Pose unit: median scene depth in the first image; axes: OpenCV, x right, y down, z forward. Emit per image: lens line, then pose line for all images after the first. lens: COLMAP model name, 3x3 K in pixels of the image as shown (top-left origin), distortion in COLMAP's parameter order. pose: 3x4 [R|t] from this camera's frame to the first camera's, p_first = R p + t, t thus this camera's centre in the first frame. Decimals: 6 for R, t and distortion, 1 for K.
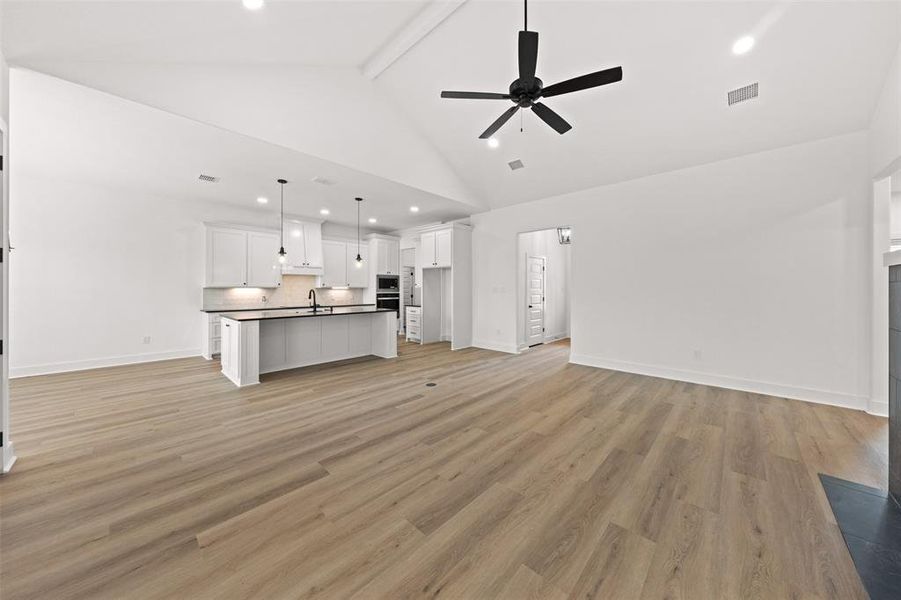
lens RADIAL K [[306.8, 0, 452.5], [0, 306.8, 292.4], [0, 0, 1]] dist [-0.000078, -0.000082]
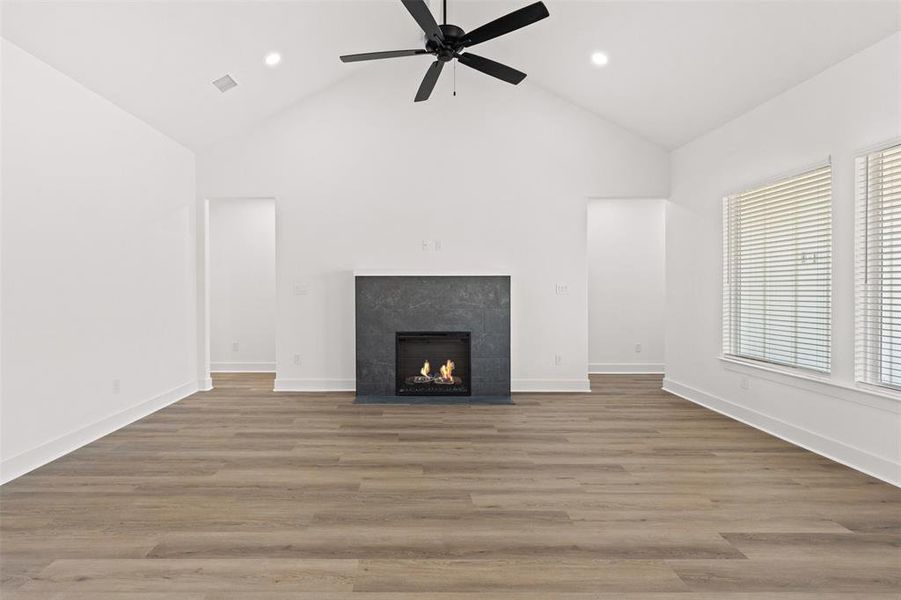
lens RADIAL K [[424.7, 0, 419.7], [0, 424.7, 291.1], [0, 0, 1]] dist [-0.002310, -0.000939]
pose [[-0.686149, -0.003811, 0.727451, -0.242130], [0.011165, 0.999813, 0.015768, -0.011457], [-0.727375, 0.018941, -0.685979, 0.831620]]
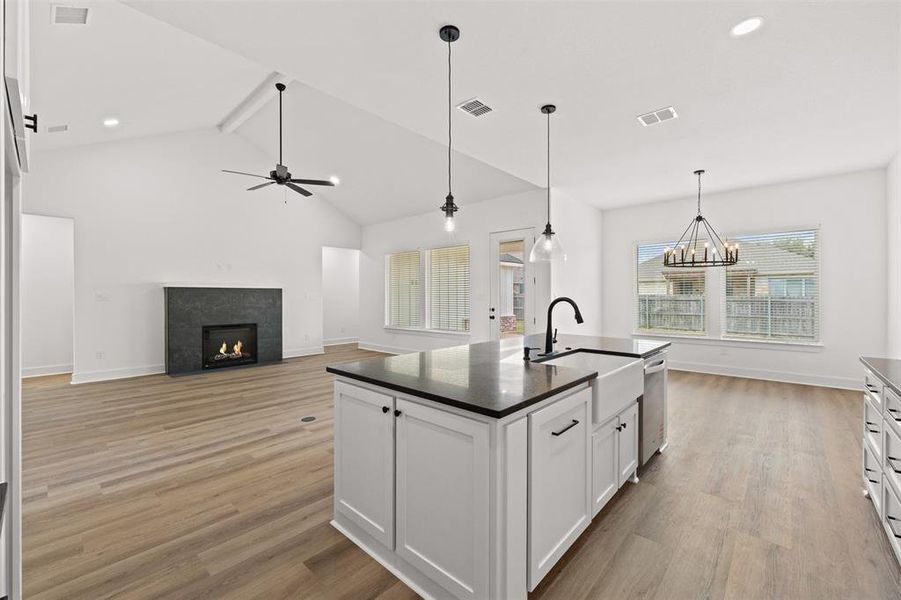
lens RADIAL K [[368.5, 0, 449.8], [0, 368.5, 296.7], [0, 0, 1]] dist [0.001047, 0.000371]
pose [[-0.999865, 0.001161, -0.016366, -0.293406], [0.000937, 0.999906, 0.013648, -0.015740], [0.016380, 0.013630, -0.999773, 1.379683]]
